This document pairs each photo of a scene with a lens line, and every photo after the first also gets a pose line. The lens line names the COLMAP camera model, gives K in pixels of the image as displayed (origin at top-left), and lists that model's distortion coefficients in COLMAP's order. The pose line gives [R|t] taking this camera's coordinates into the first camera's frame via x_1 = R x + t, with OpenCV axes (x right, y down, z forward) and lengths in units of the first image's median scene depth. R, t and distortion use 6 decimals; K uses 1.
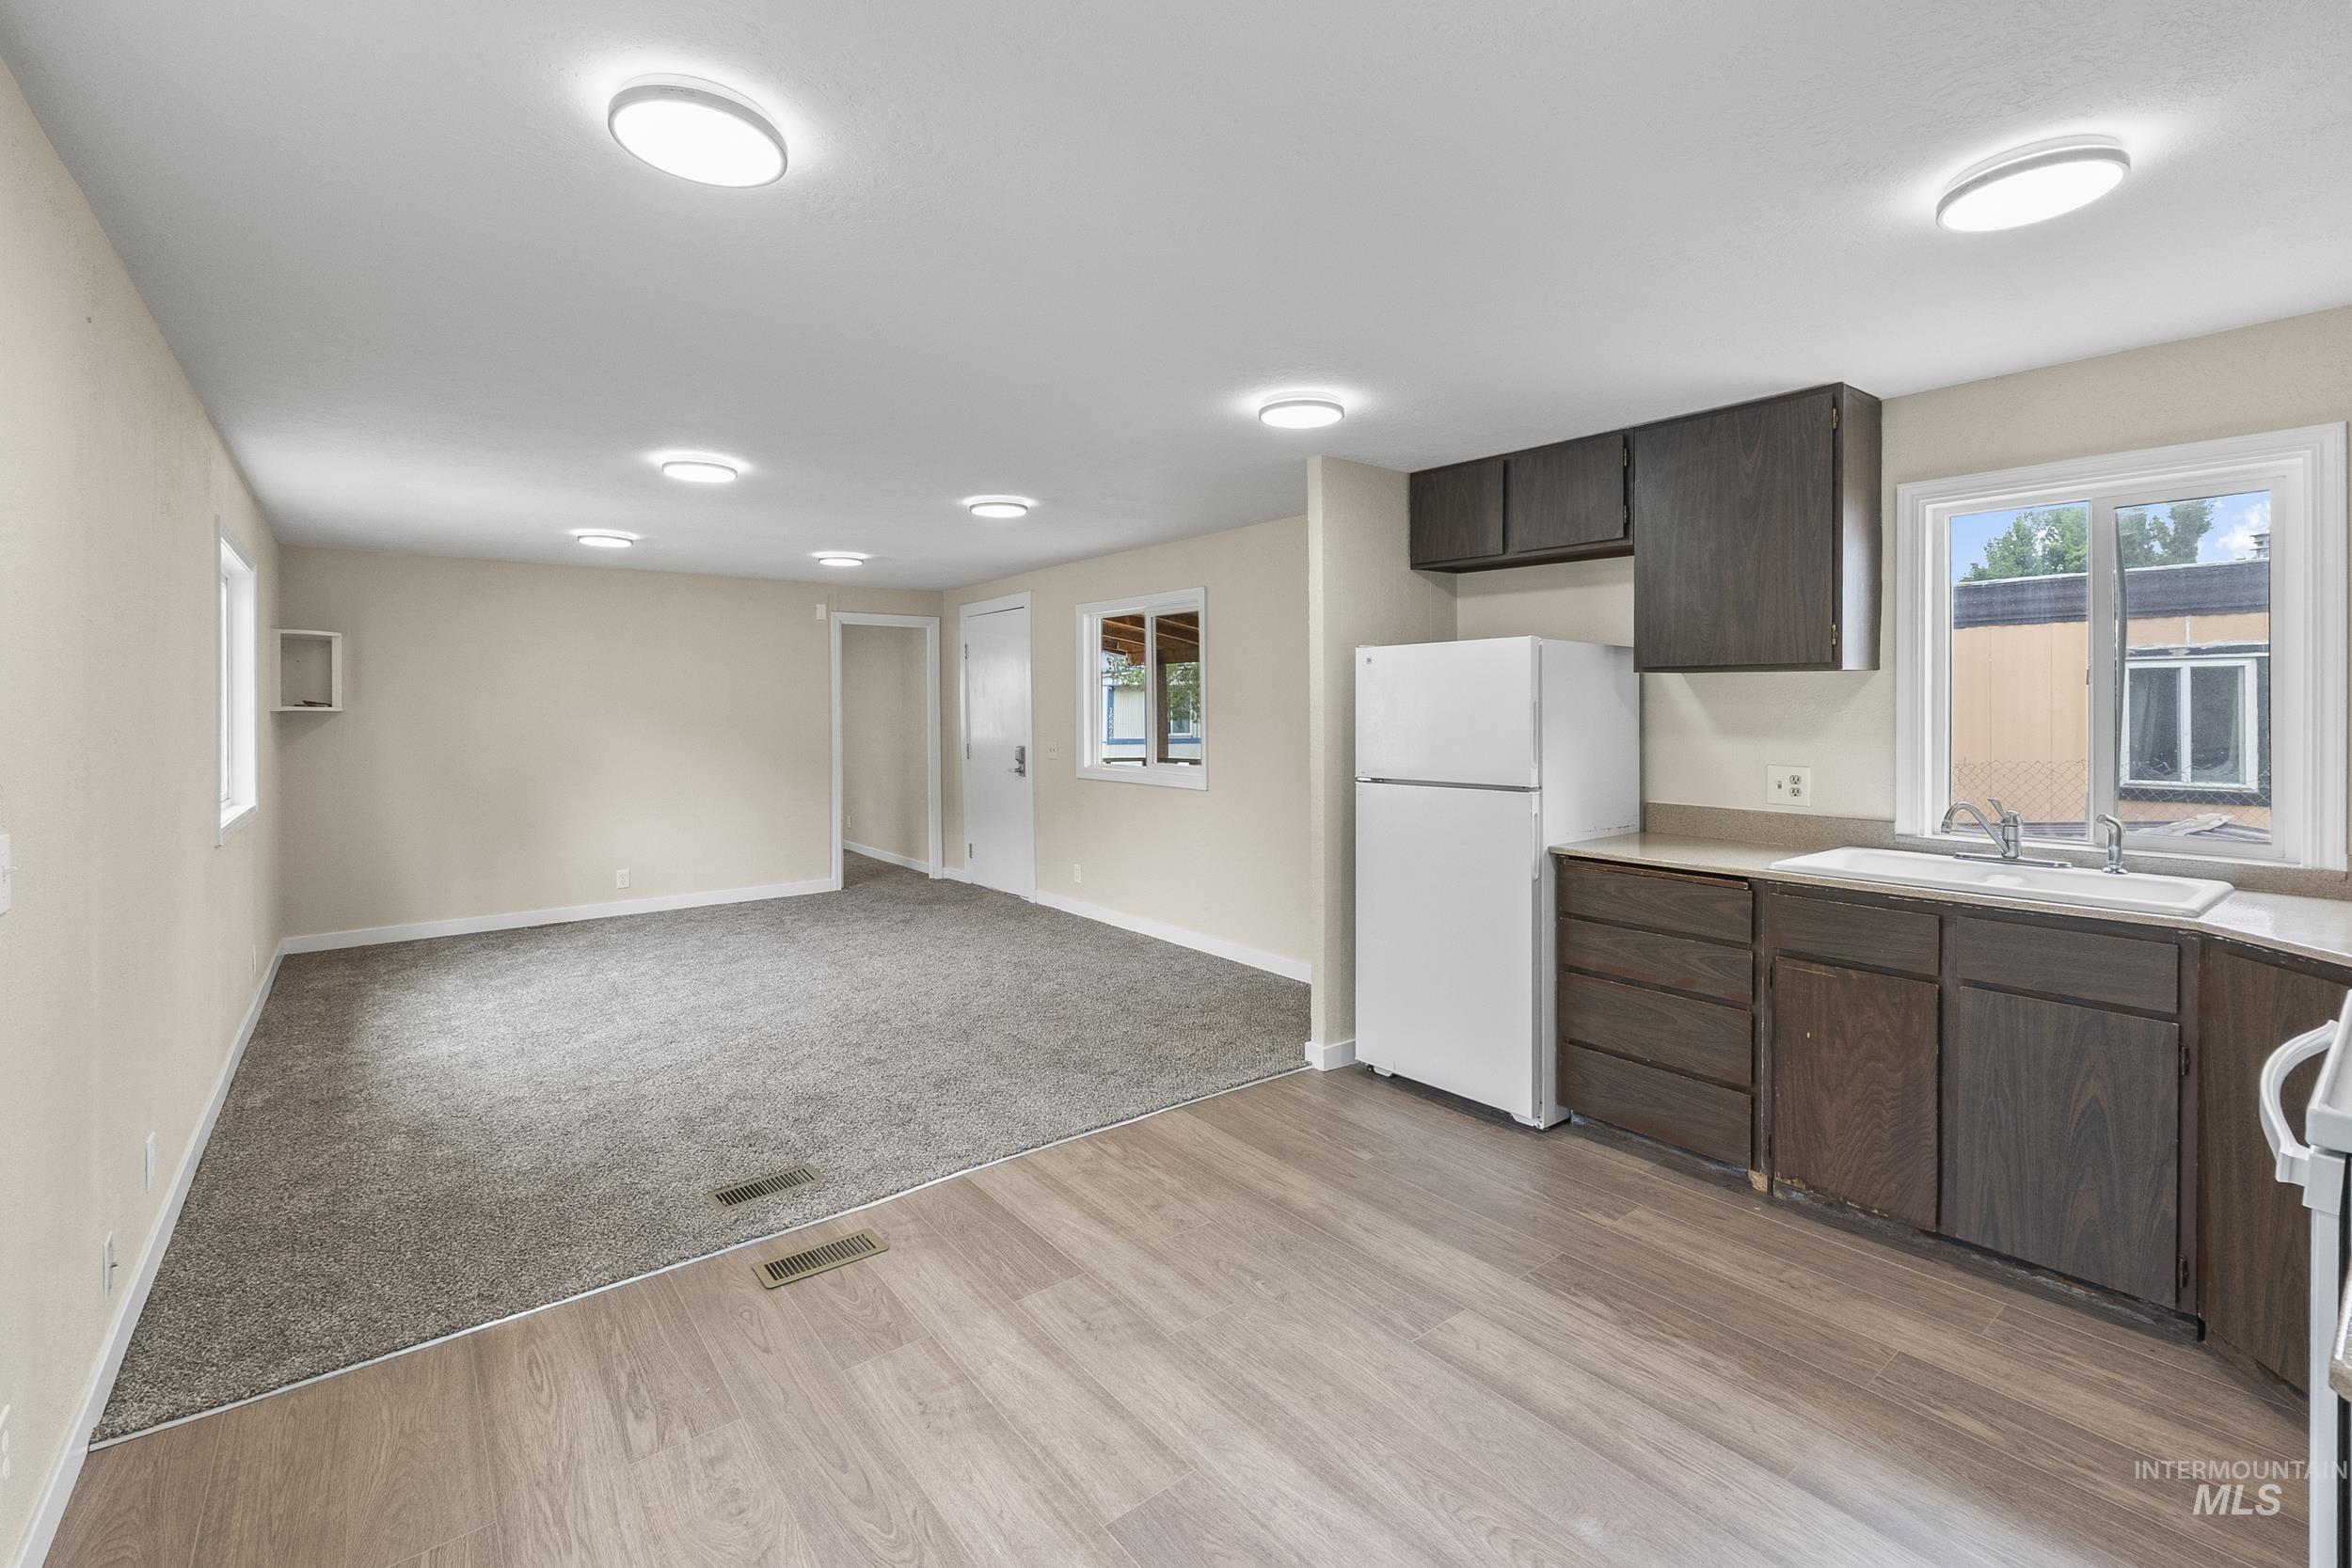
lens RADIAL K [[1024.0, 0, 1174.9], [0, 1024.0, 704.5], [0, 0, 1]] dist [-0.004363, 0.000141]
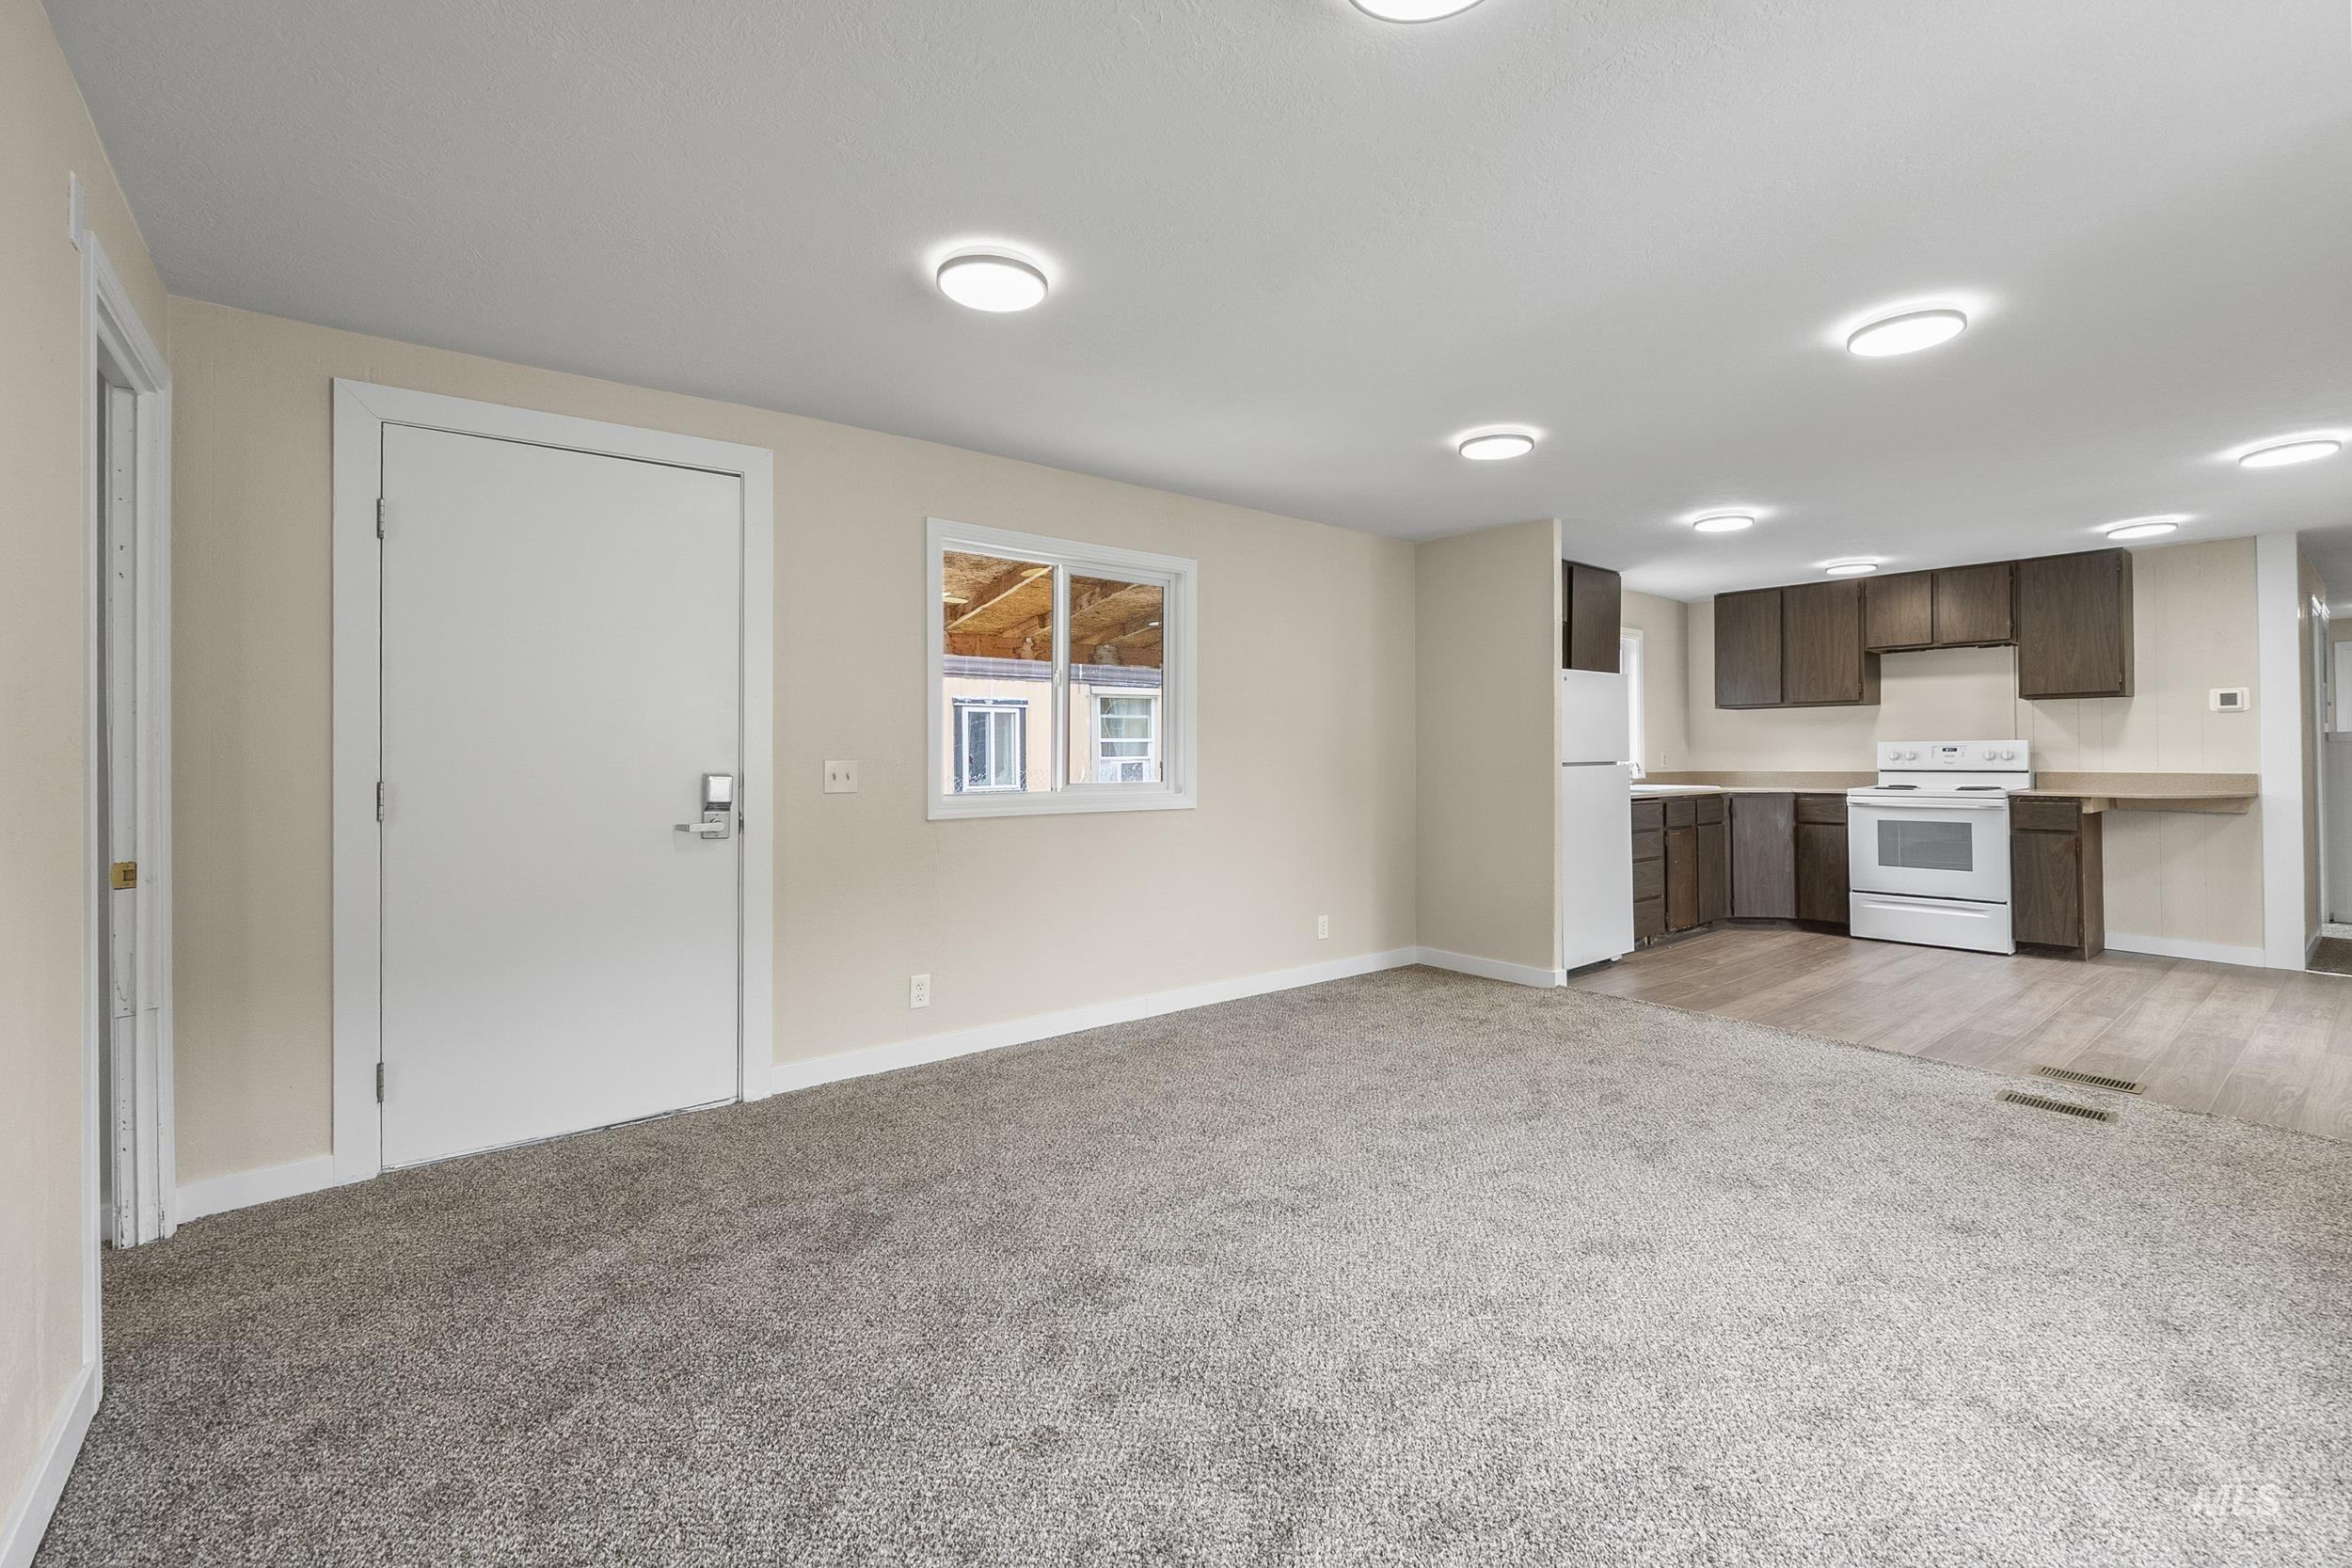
lens RADIAL K [[1005.7, 0, 1175.3], [0, 1005.7, 745.5], [0, 0, 1]] dist [-0.009226, -0.000104]
pose [[-0.011086, 0.009605, 0.999892, -1.184430], [-0.001819, 0.999952, -0.009625, 0.062908], [-0.999937, -0.001925, -0.011068, 1.568694]]
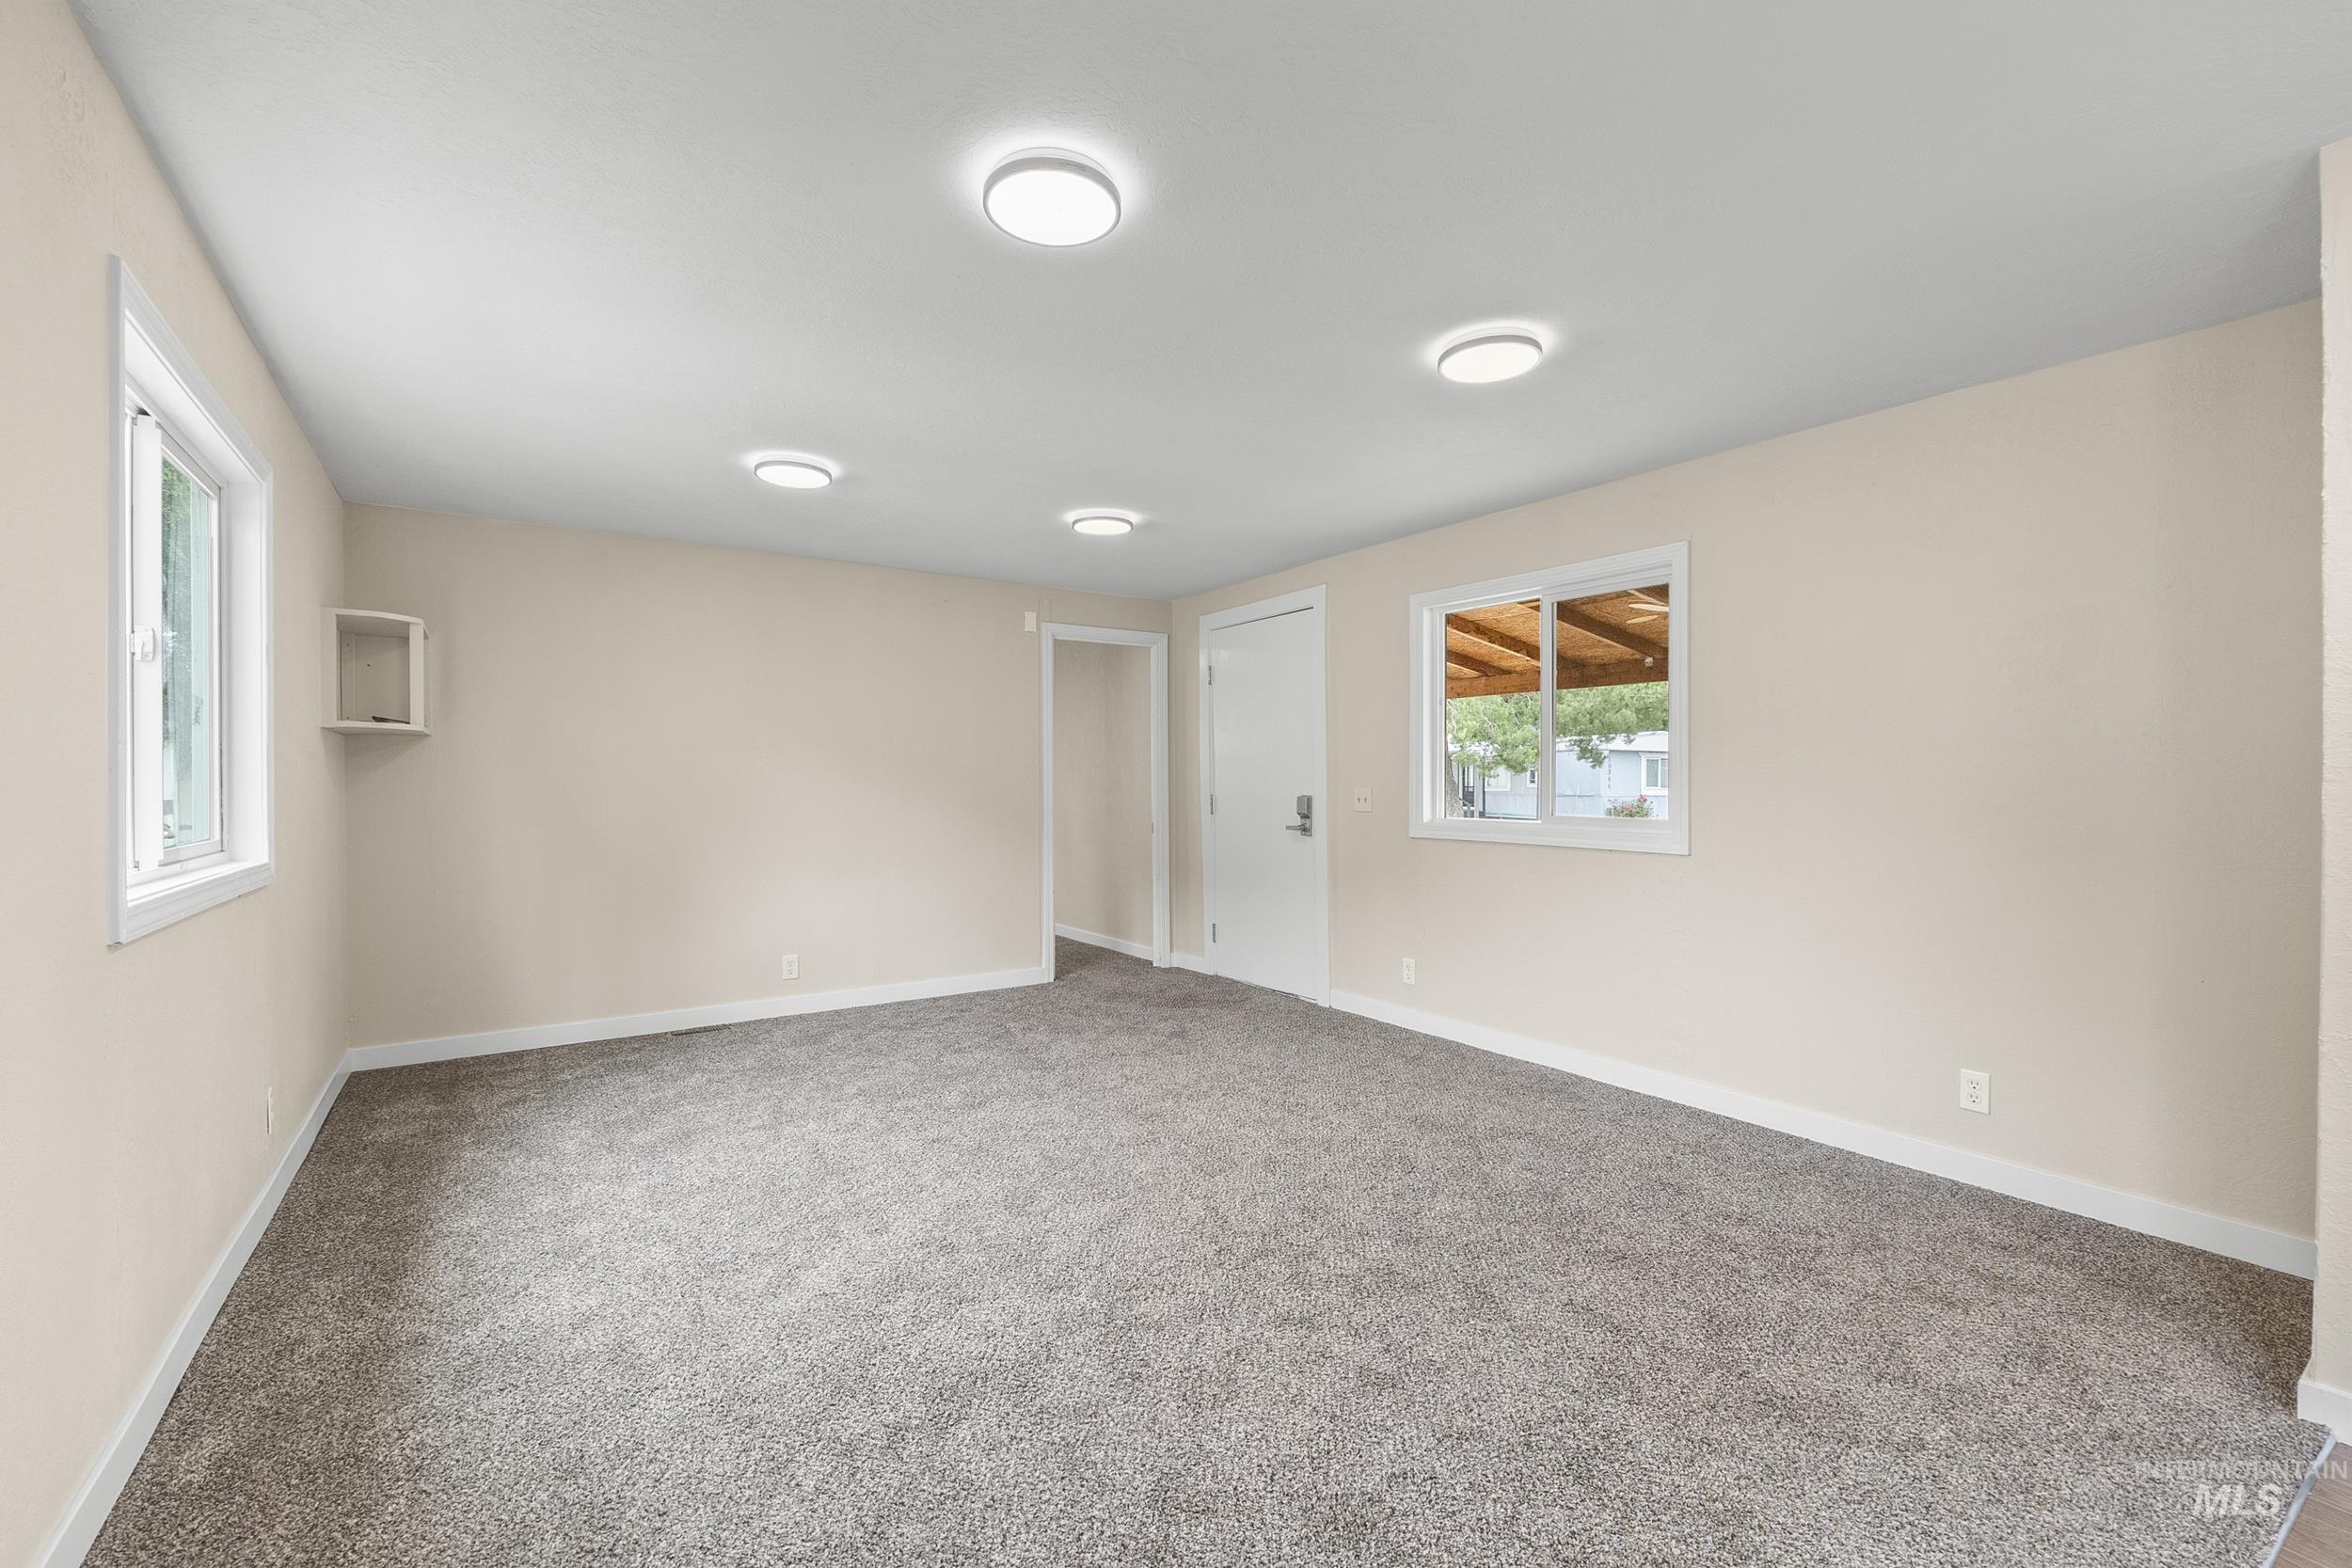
lens RADIAL K [[993.0, 0, 1176.0], [0, 993.0, 784.0], [0, 0, 1]] dist [-0.007148, -0.000424]
pose [[0.997758, 0.004554, -0.066774, -0.384163], [-0.004118, 0.999969, 0.006658, 0.054786], [0.066802, -0.006368, 0.997746, 0.537286]]
